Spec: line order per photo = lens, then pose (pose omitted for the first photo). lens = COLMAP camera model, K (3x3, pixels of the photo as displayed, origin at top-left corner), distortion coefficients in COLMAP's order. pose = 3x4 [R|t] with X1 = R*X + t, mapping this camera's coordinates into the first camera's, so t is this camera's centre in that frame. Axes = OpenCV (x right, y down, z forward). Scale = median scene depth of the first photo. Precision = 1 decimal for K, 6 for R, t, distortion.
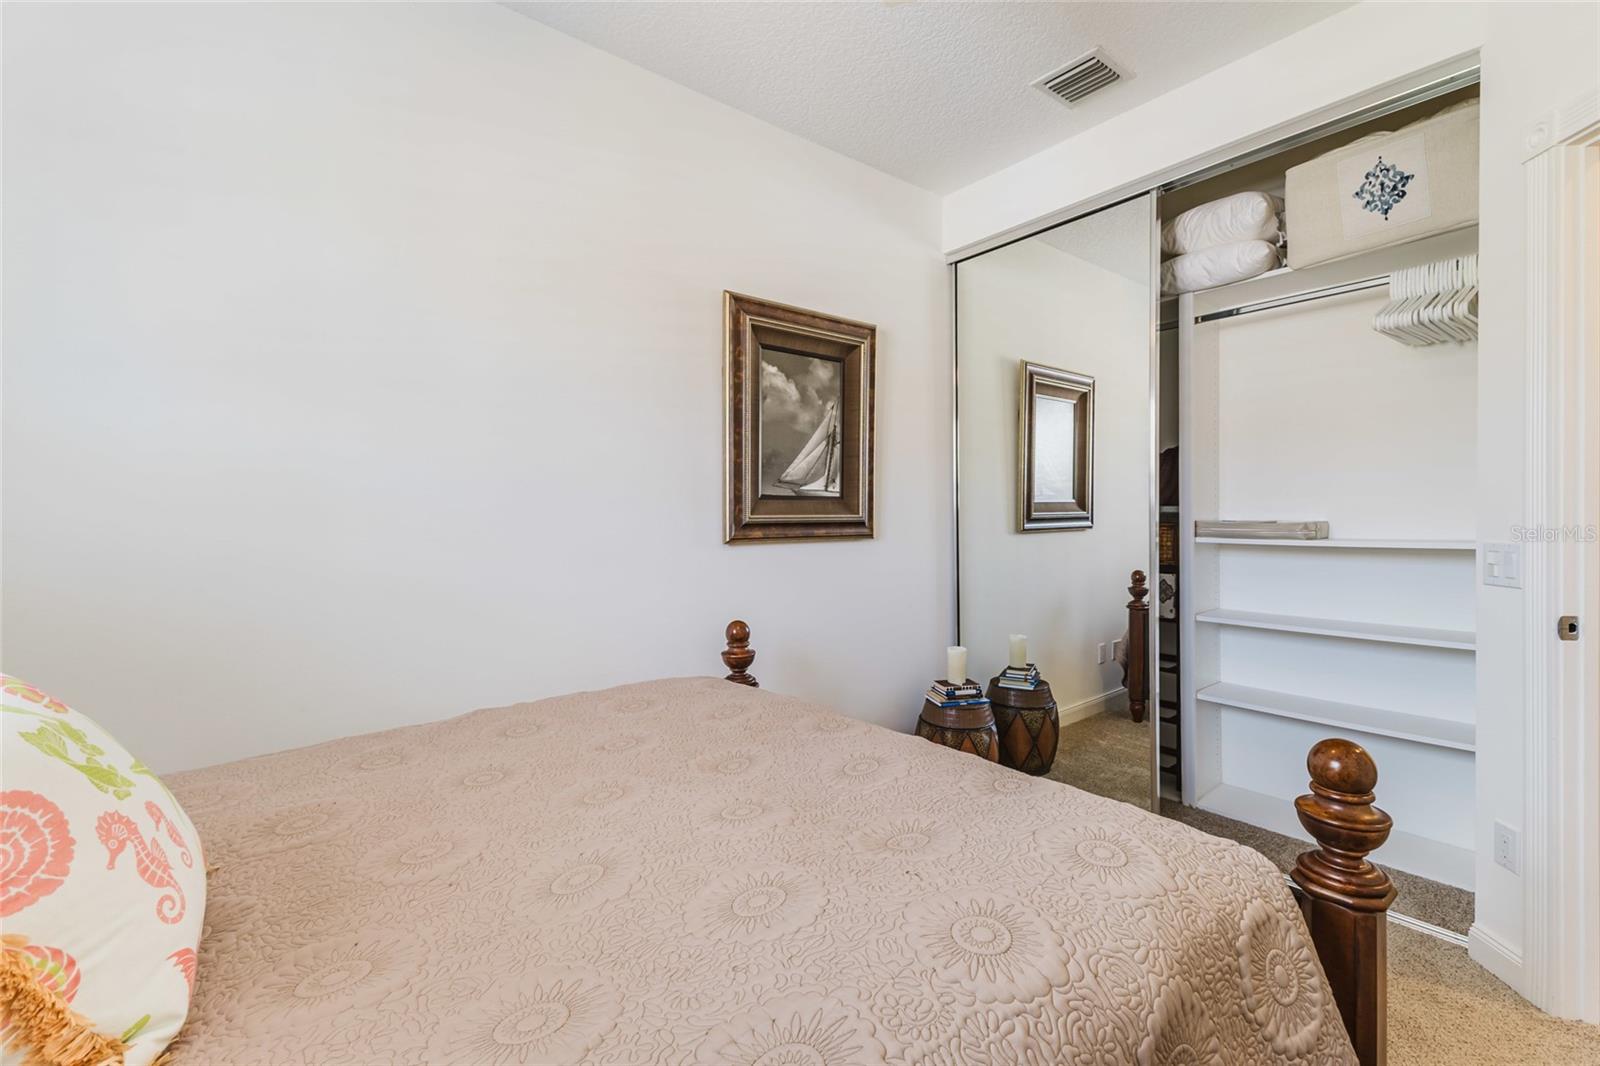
lens RADIAL K [[678.0, 0, 797.7], [0, 678.0, 520.0], [0, 0, 1]] dist [-0.002735, -0.000961]
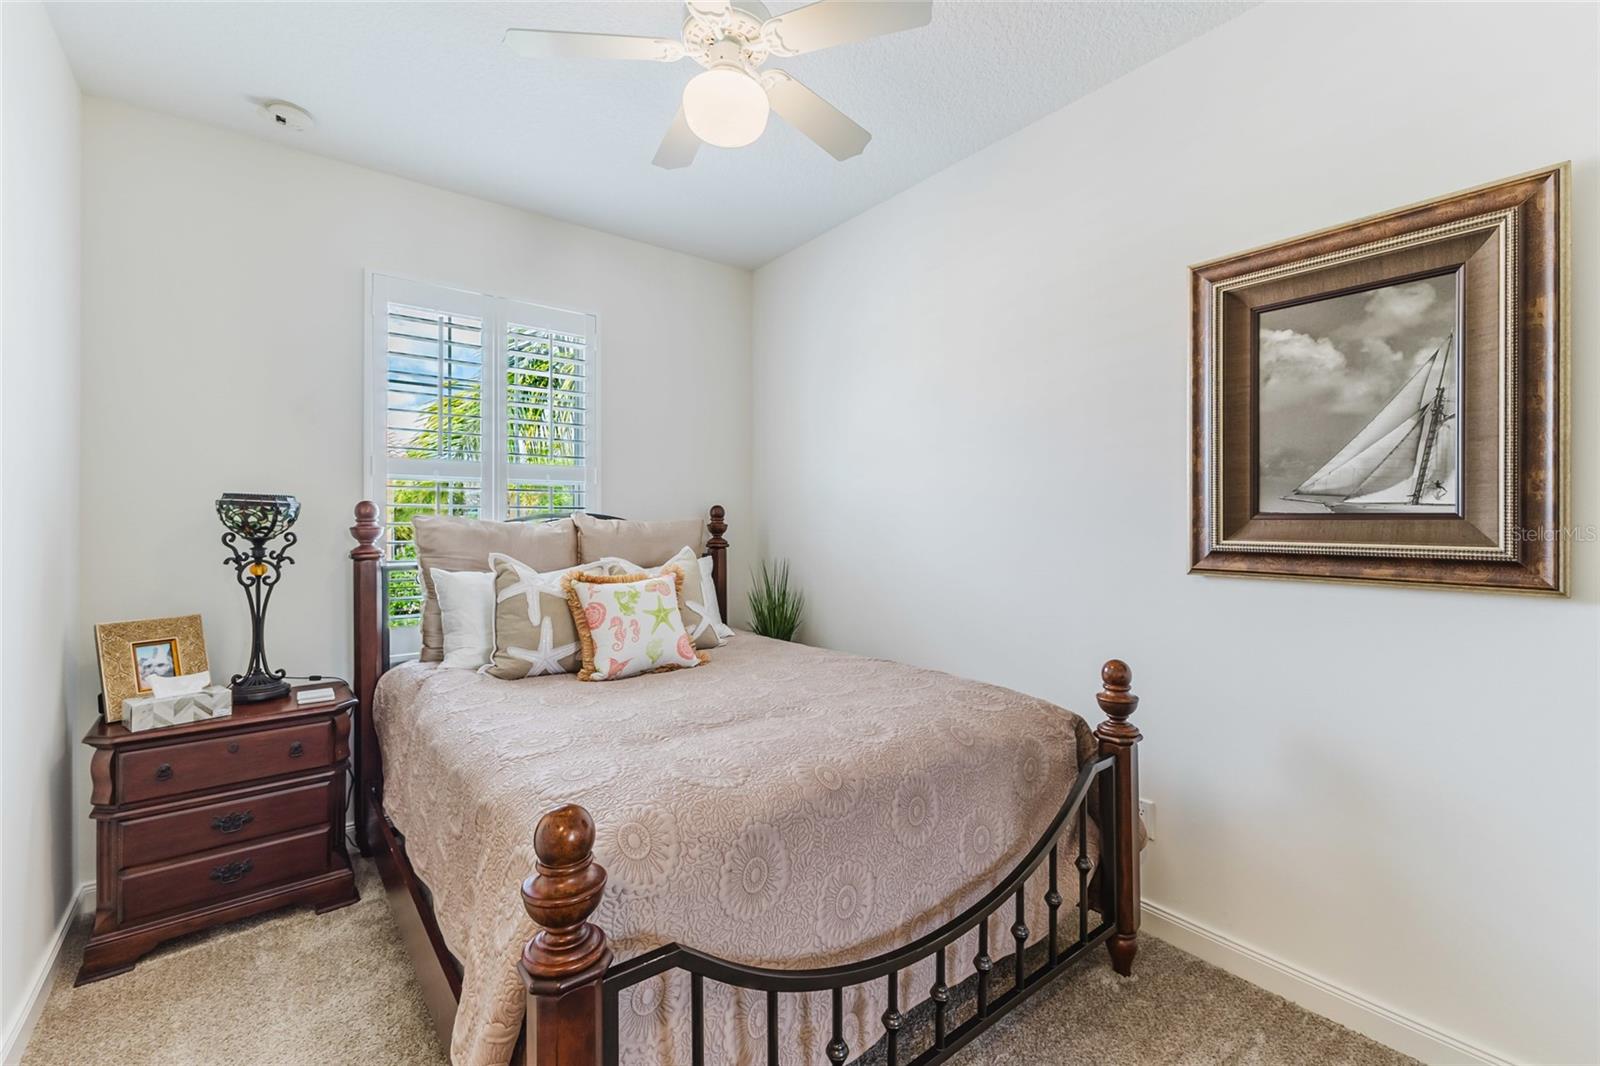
lens RADIAL K [[678.0, 0, 797.5], [0, 678.0, 526.4], [0, 0, 1]] dist [-0.002735, -0.000961]
pose [[-0.001571, 0.010133, -0.999947, 0.641254], [-0.014025, 0.999850, 0.010155, -0.021946], [0.999900, 0.014040, -0.001429, 0.475485]]
